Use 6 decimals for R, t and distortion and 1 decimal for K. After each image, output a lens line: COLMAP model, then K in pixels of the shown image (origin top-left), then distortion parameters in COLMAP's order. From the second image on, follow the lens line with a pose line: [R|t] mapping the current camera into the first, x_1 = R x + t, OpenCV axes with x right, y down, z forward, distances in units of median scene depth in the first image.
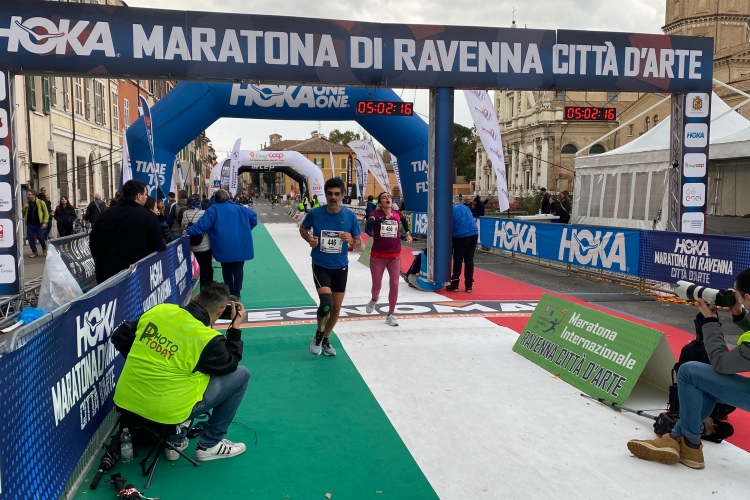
lens RADIAL K [[654.2, 0, 375.0], [0, 654.2, 250.0], [0, 0, 1]] dist [0.120928, -0.203390]
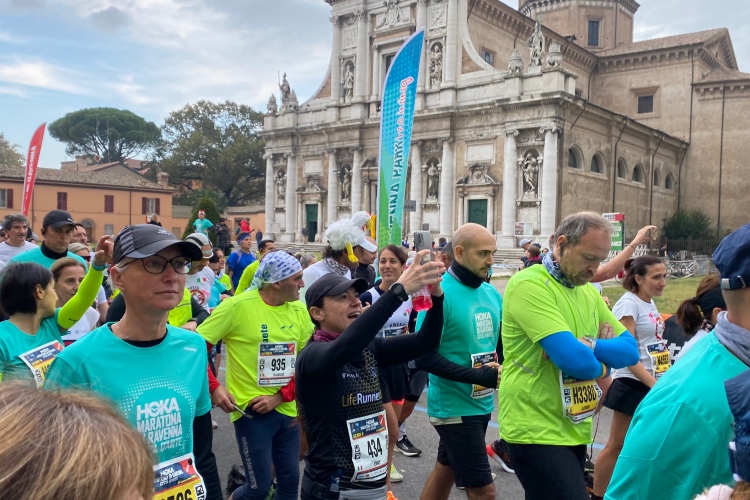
lens RADIAL K [[654.2, 0, 375.0], [0, 654.2, 250.0], [0, 0, 1]] dist [0.120928, -0.203390]
pose [[0.769616, 0.008412, 0.638452, -0.130421], [0.033595, 0.997995, -0.053646, -0.057518], [-0.637623, 0.062736, 0.767790, 0.667009]]
